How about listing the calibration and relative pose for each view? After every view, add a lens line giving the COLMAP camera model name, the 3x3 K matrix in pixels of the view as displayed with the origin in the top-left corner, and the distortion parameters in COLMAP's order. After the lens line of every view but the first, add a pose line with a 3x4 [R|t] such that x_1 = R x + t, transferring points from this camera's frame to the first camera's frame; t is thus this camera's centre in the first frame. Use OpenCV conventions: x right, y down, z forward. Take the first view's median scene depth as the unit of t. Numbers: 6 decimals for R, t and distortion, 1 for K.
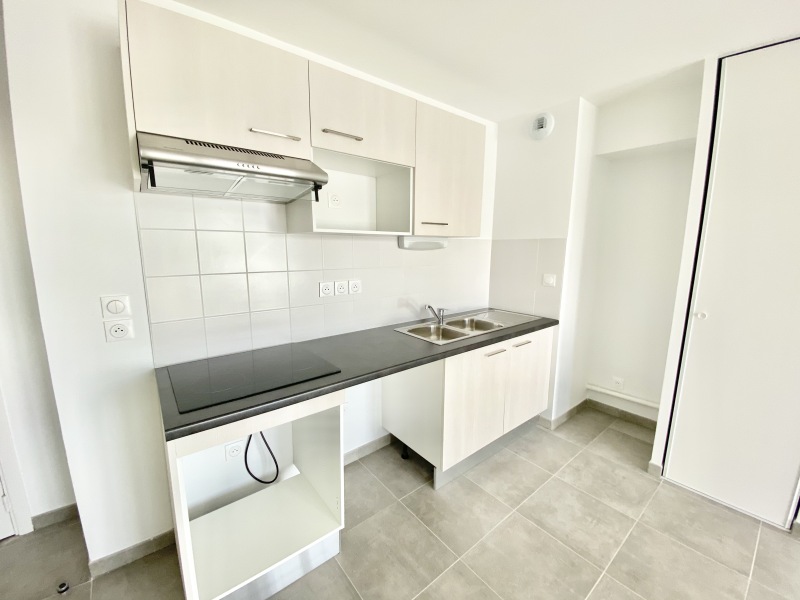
lens RADIAL K [[325.6, 0, 396.3], [0, 325.6, 298.5], [0, 0, 1]] dist [0.022002, -0.020962]
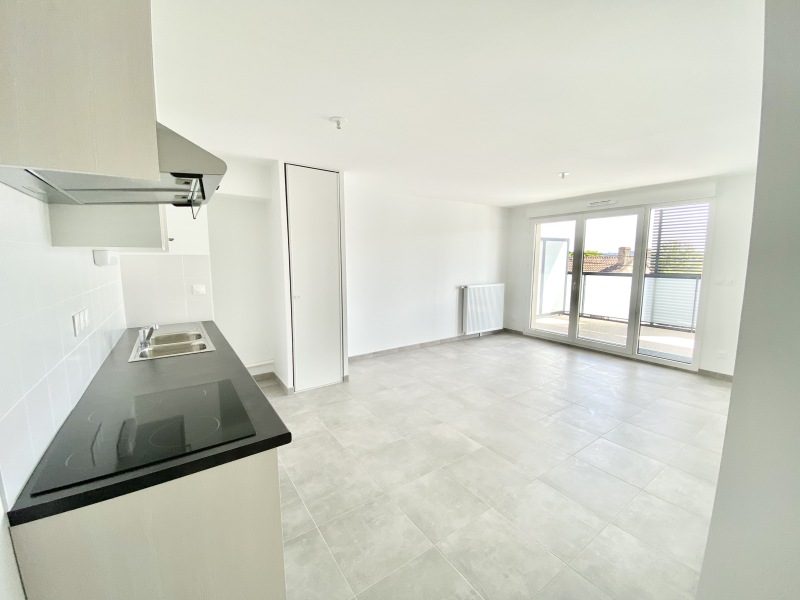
lens RADIAL K [[325.6, 0, 396.3], [0, 325.6, 298.5], [0, 0, 1]] dist [0.022002, -0.020962]
pose [[0.076847, -0.122987, 0.989428, -0.819117], [0.161325, 0.980820, 0.109387, -0.048006], [-0.983905, 0.151214, 0.095214, 0.228602]]
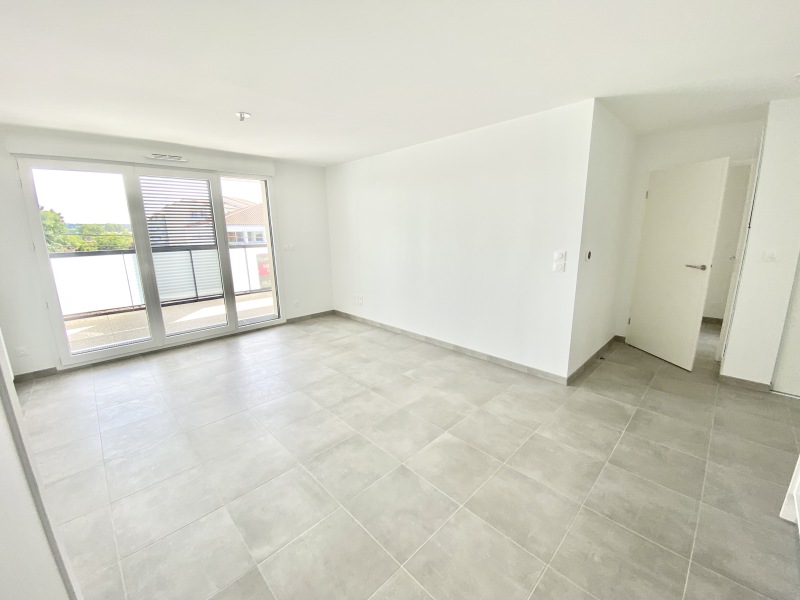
lens RADIAL K [[325.6, 0, 396.3], [0, 325.6, 298.5], [0, 0, 1]] dist [0.022002, -0.020962]
pose [[-0.995184, 0.030975, -0.093001, 0.661301], [-0.005118, 0.931048, 0.364861, -0.167927], [0.097890, 0.363580, -0.926406, 1.001210]]
